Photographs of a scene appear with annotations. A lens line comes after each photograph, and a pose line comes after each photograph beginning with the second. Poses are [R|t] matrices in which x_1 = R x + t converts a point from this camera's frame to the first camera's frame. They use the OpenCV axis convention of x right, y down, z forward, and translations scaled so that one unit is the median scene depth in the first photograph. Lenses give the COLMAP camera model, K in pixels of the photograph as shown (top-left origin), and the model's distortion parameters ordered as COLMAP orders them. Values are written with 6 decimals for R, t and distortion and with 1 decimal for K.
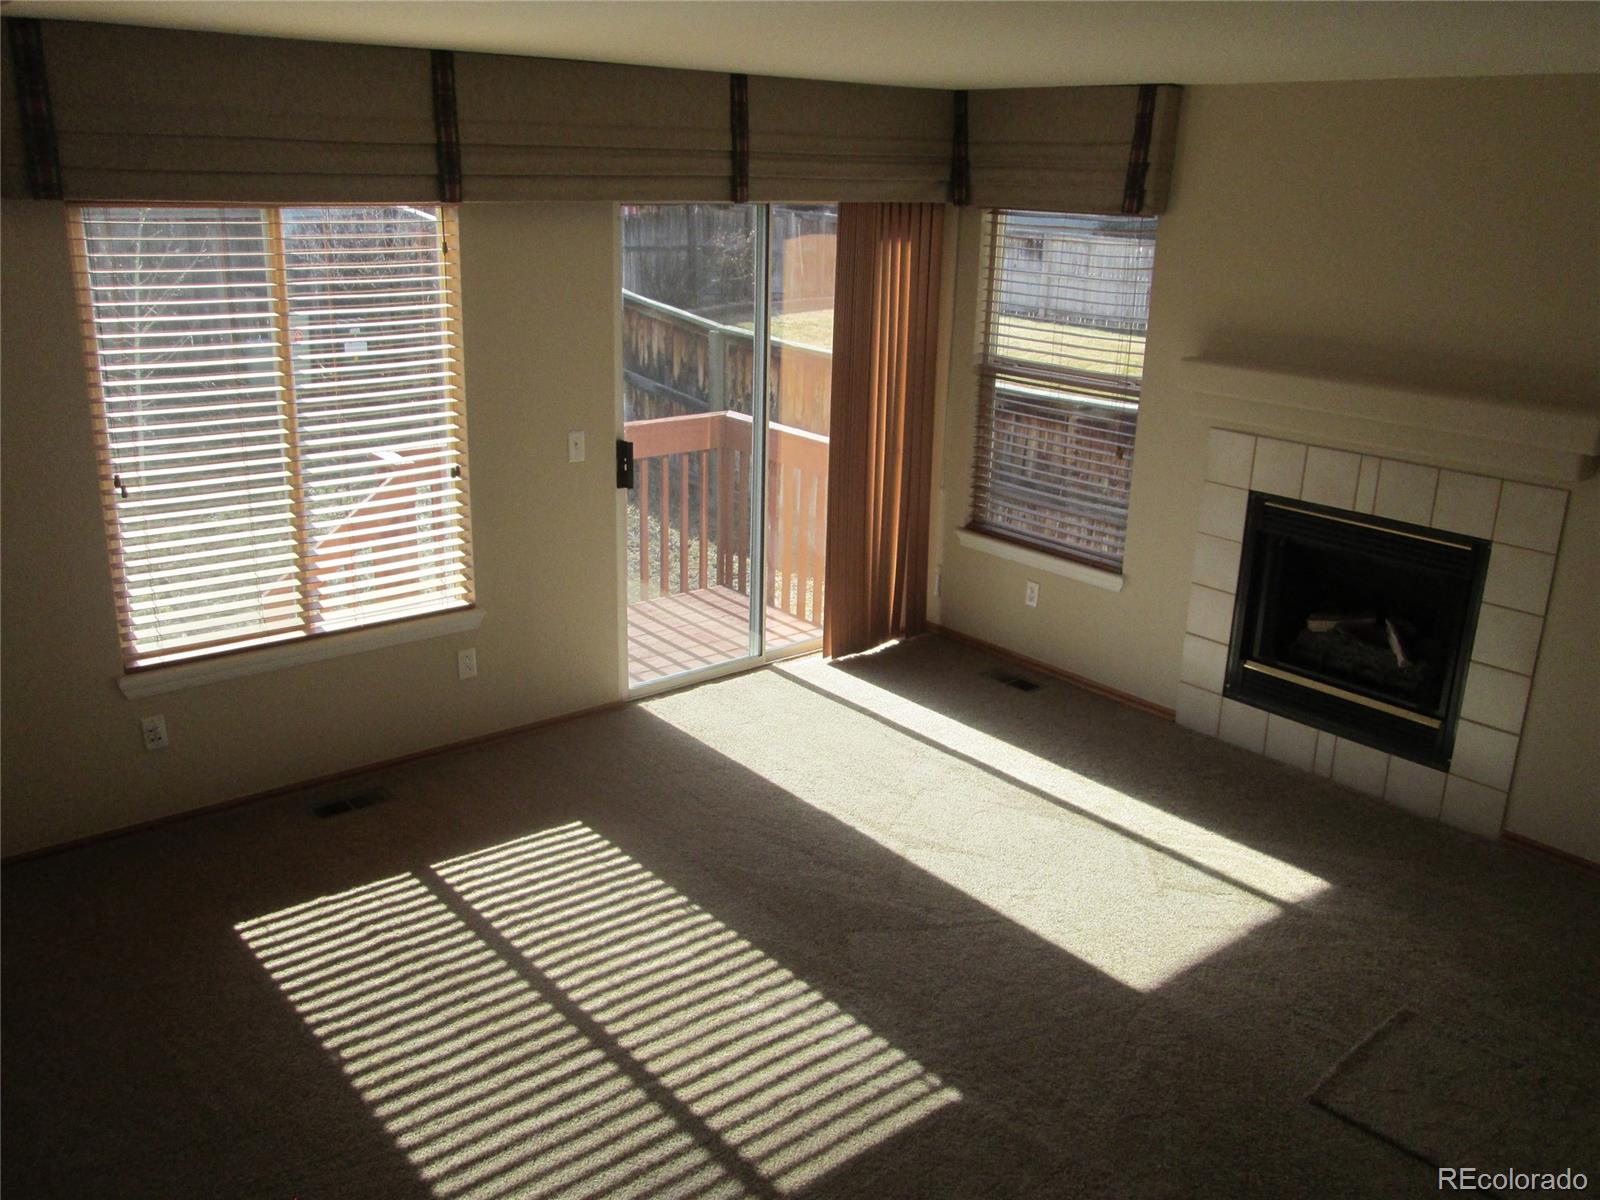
lens RADIAL K [[1346.0, 0, 793.5], [0, 1346.0, 607.8], [0, 0, 1]] dist [-0.040190, 0.020146]
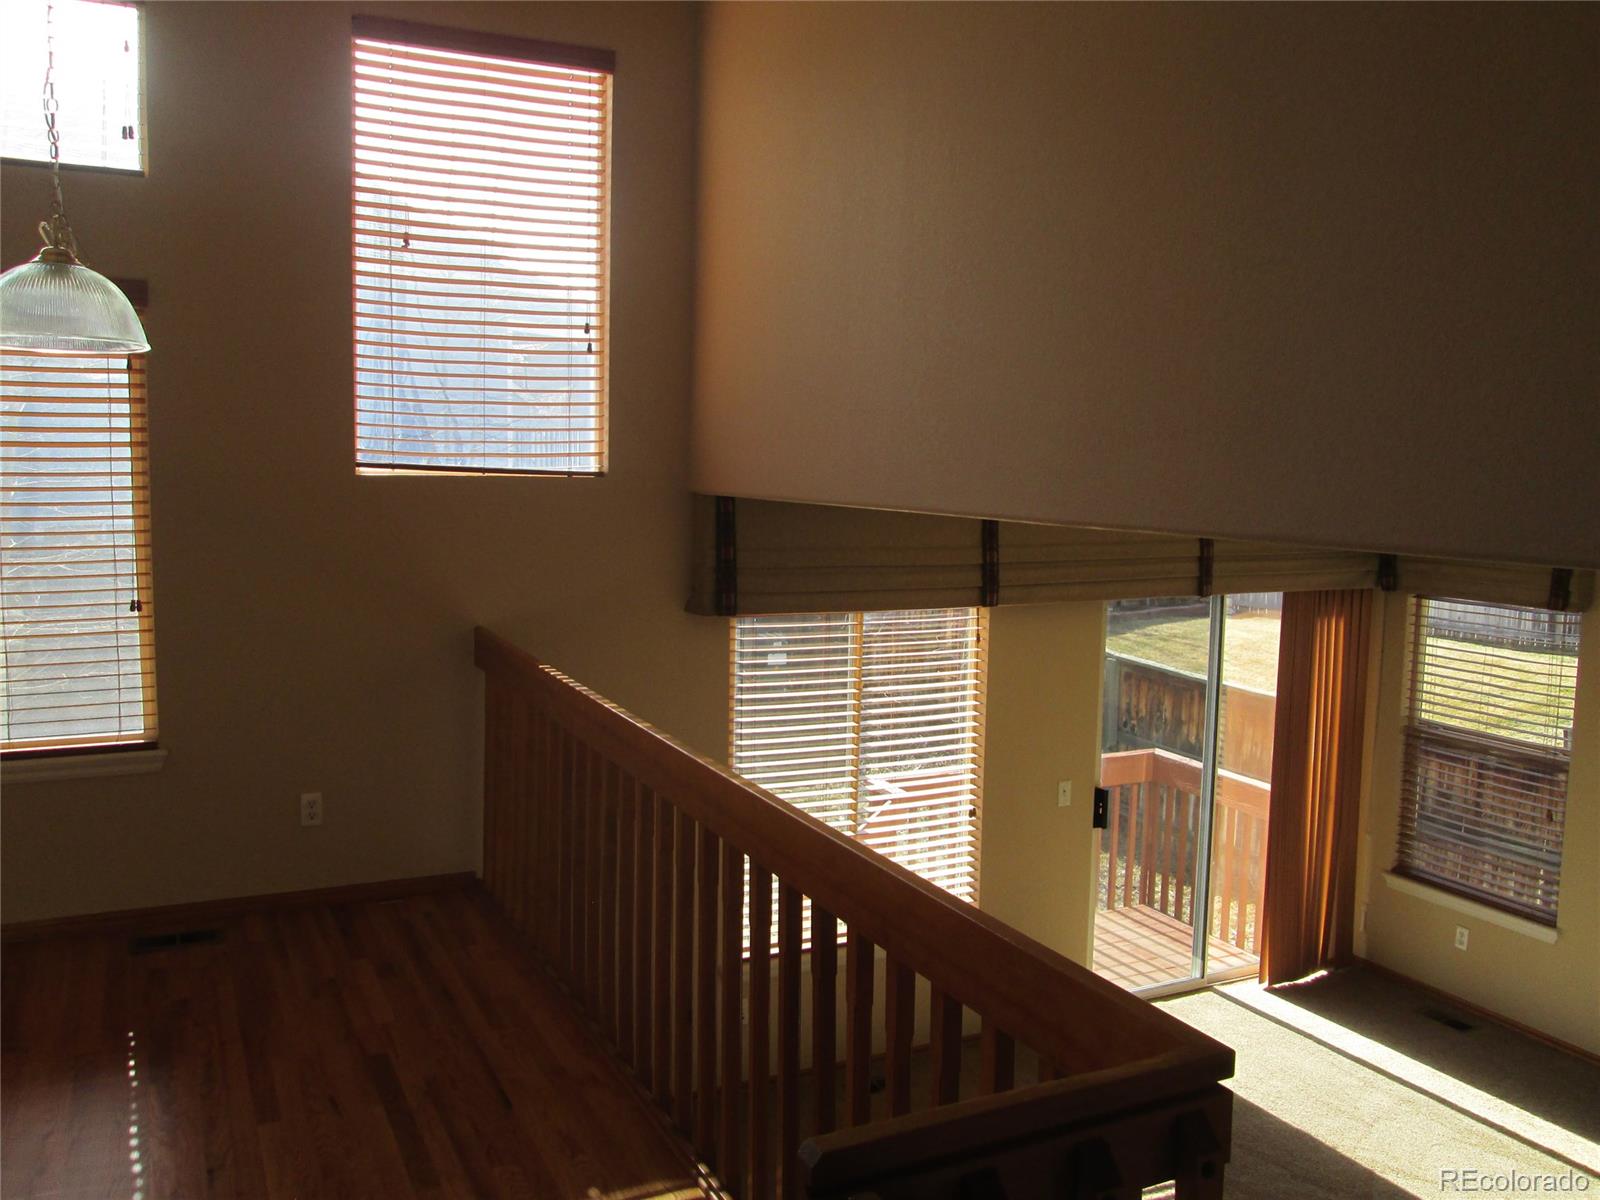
lens RADIAL K [[1346.0, 0, 793.5], [0, 1346.0, 607.8], [0, 0, 1]] dist [-0.040190, 0.020146]
pose [[0.972415, 0.015287, -0.232758, -0.104813], [-0.062430, 0.978503, -0.196555, -0.026964], [0.224750, 0.205664, 0.952465, -0.208952]]
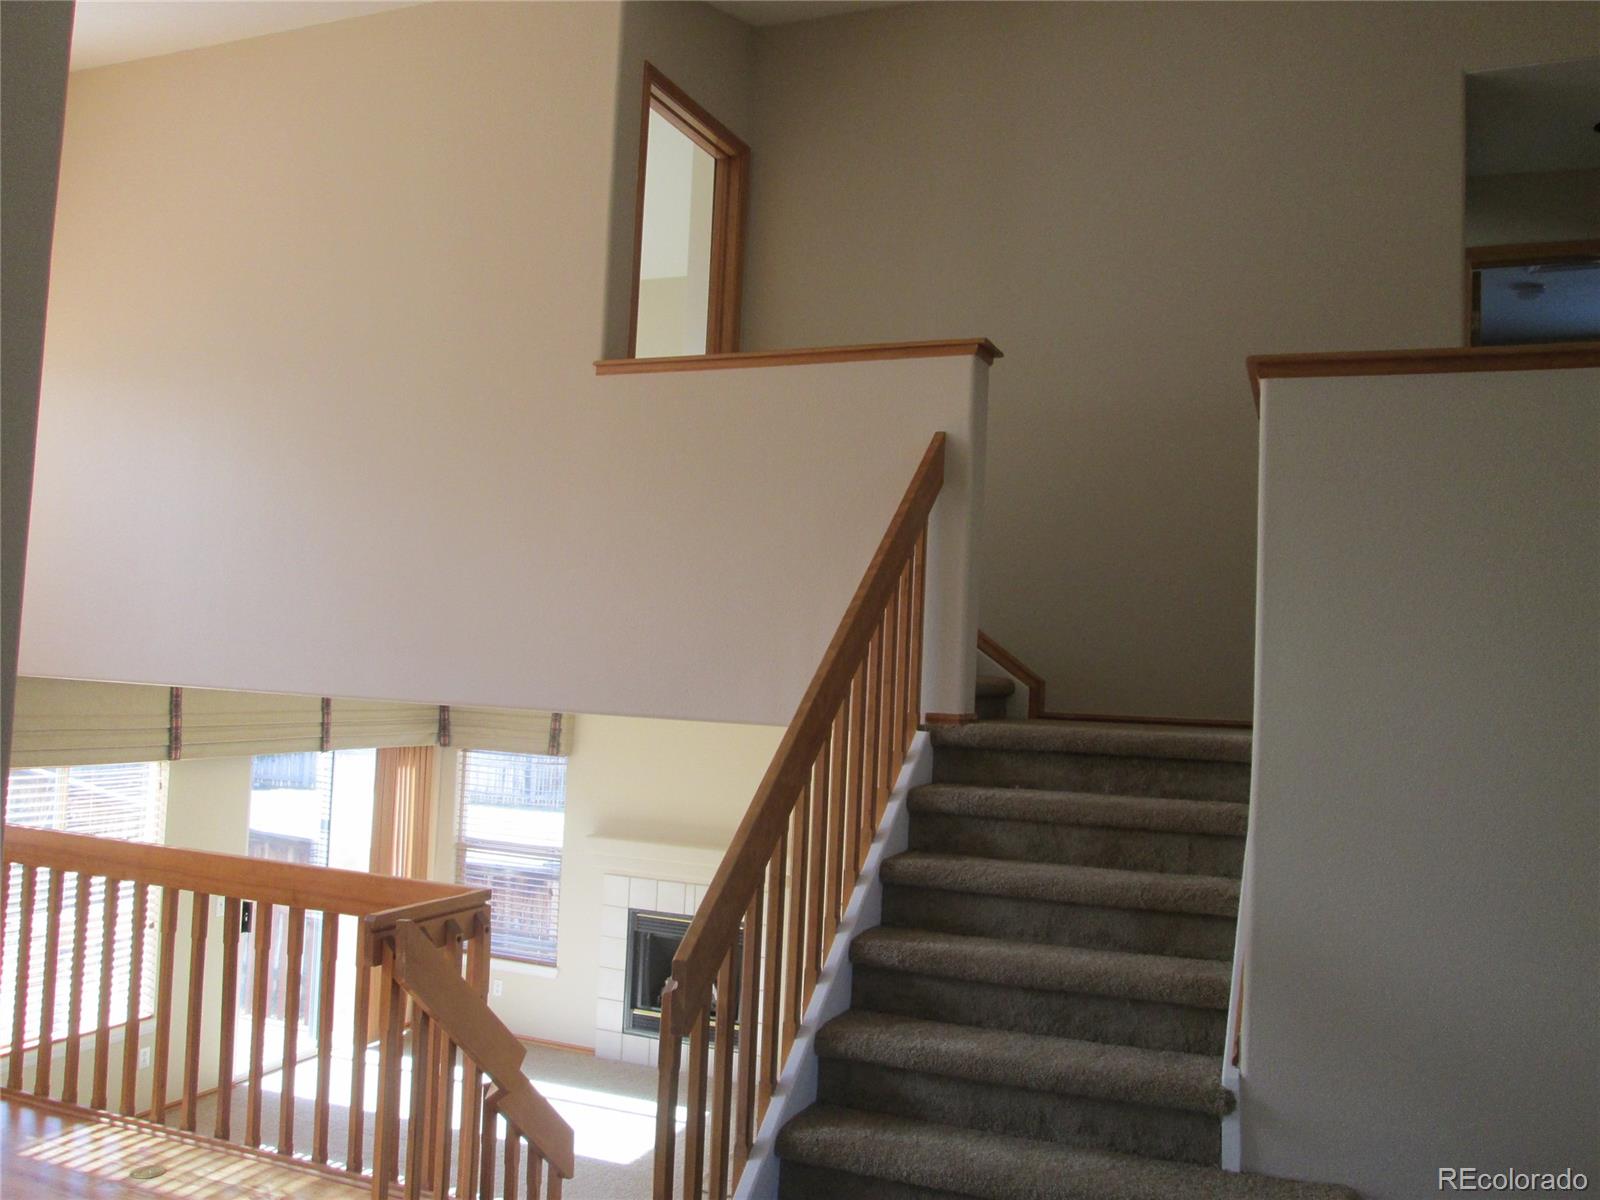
lens RADIAL K [[1379.5, 0, 787.9], [0, 1379.5, 603.9], [0, 0, 1]] dist [-0.024444, 0.010982]
pose [[0.888017, 0.038035, 0.458235, -0.279789], [0.117417, 0.944775, -0.305964, 0.099380], [-0.444566, 0.325506, 0.834510, -0.647217]]
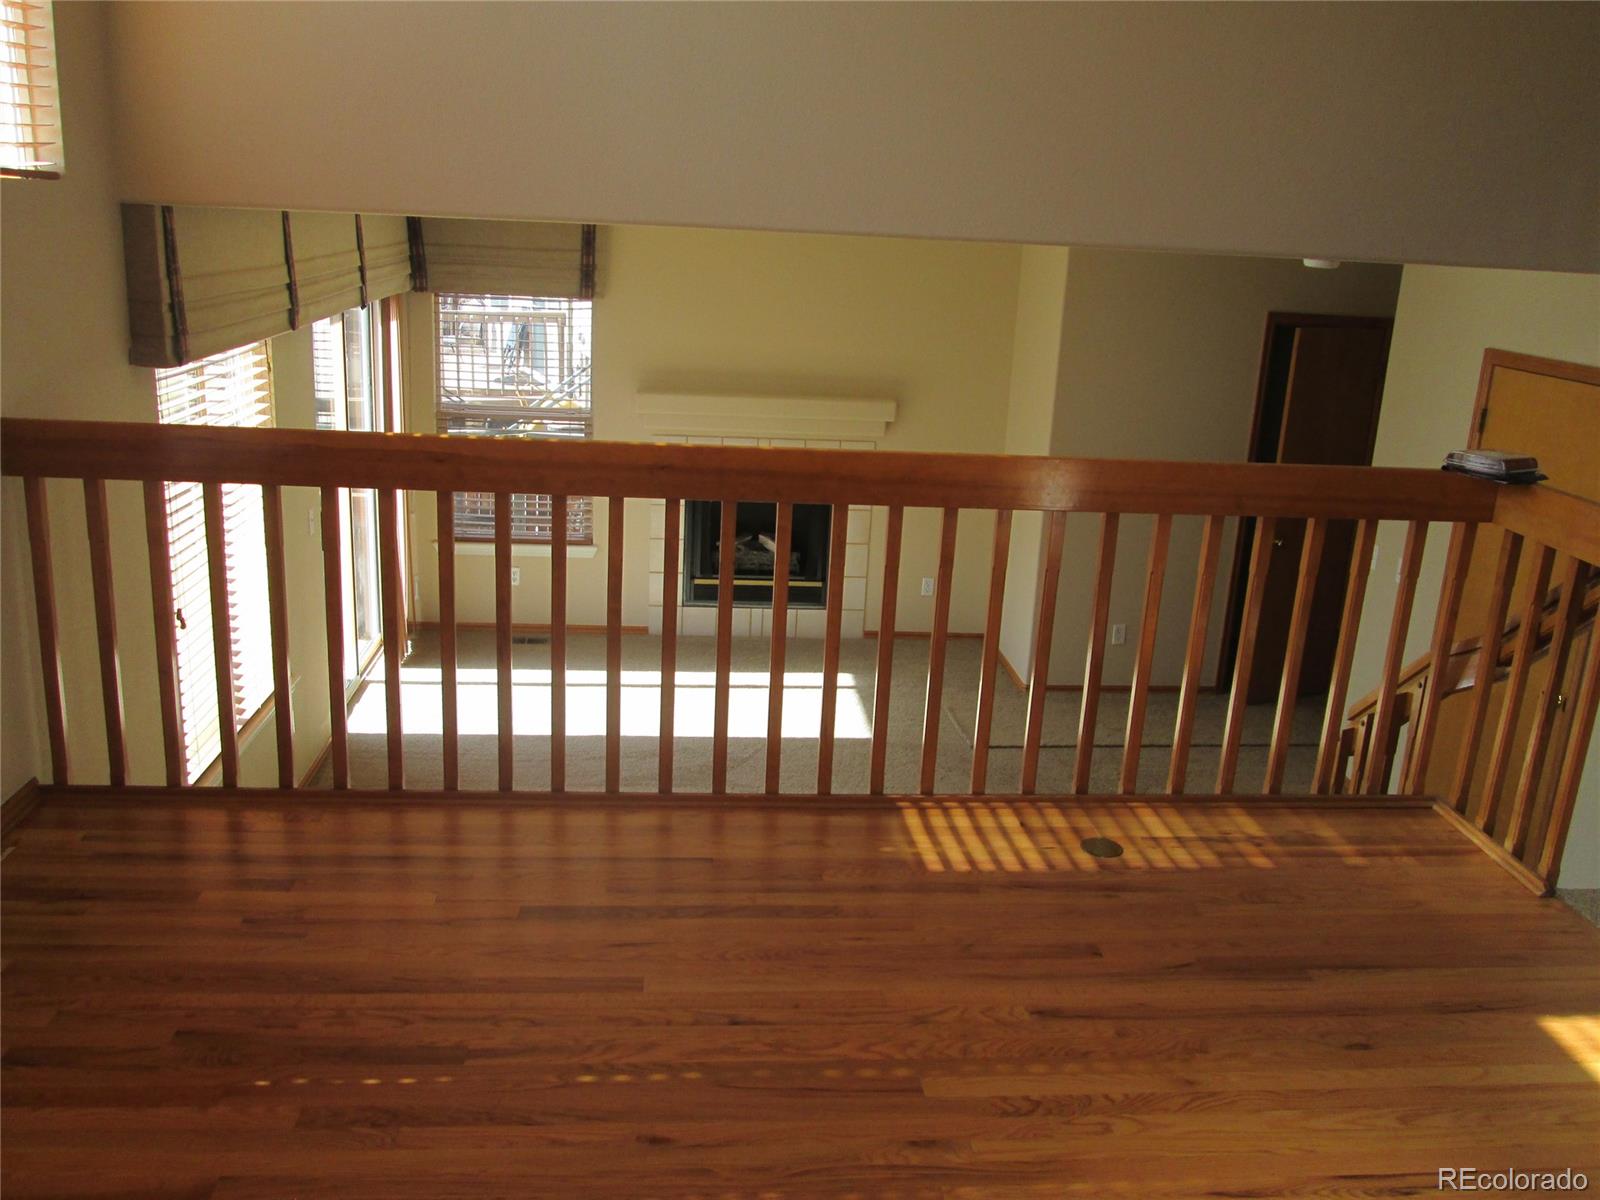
lens RADIAL K [[1346.0, 0, 793.5], [0, 1346.0, 607.8], [0, 0, 1]] dist [-0.040190, 0.020146]
pose [[0.551716, -0.226435, 0.802706, -0.768048], [0.219786, 0.967893, 0.121969, -0.083910], [-0.804552, 0.109132, 0.583769, -0.002216]]
